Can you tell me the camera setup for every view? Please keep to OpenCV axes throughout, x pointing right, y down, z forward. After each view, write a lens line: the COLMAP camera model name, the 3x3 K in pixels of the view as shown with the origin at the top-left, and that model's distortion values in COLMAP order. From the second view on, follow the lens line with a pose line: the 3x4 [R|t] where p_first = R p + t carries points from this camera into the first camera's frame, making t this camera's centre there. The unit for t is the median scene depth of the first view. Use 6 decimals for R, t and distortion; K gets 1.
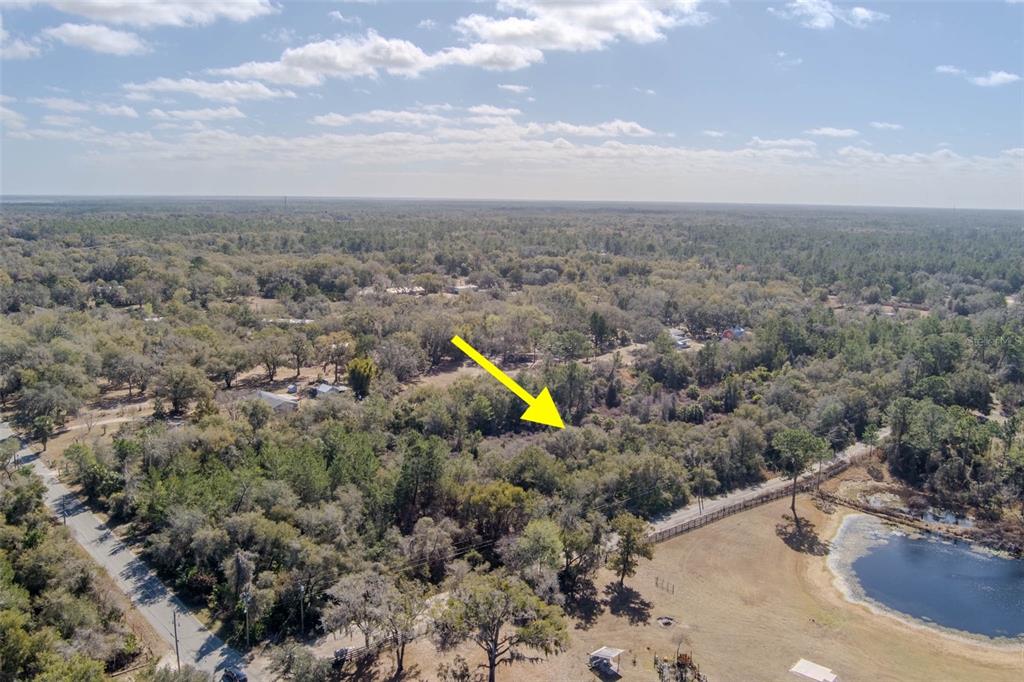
lens RADIAL K [[828.5, 0, 509.5], [0, 828.5, 320.6], [0, 0, 1]] dist [-0.074244, 0.022095]
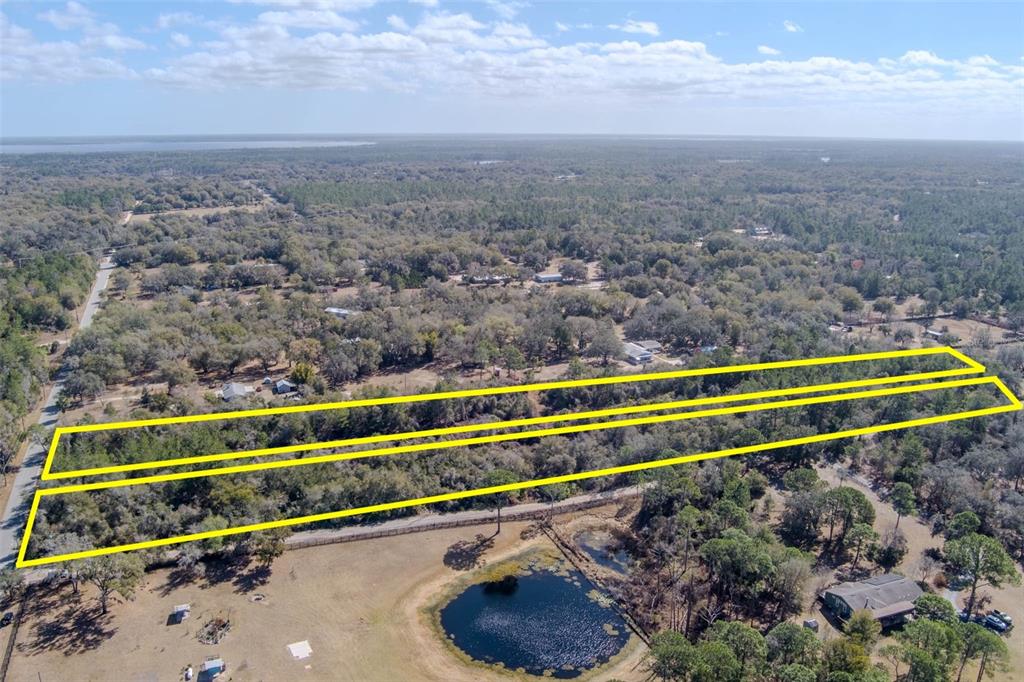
lens RADIAL K [[828.5, 0, 509.2], [0, 828.5, 352.3], [0, 0, 1]] dist [-0.074244, 0.022095]
pose [[0.937248, 0.079840, -0.339398, 0.576802], [-0.041775, 0.992131, 0.118027, -0.142271], [0.346151, -0.096443, 0.933209, -0.099281]]
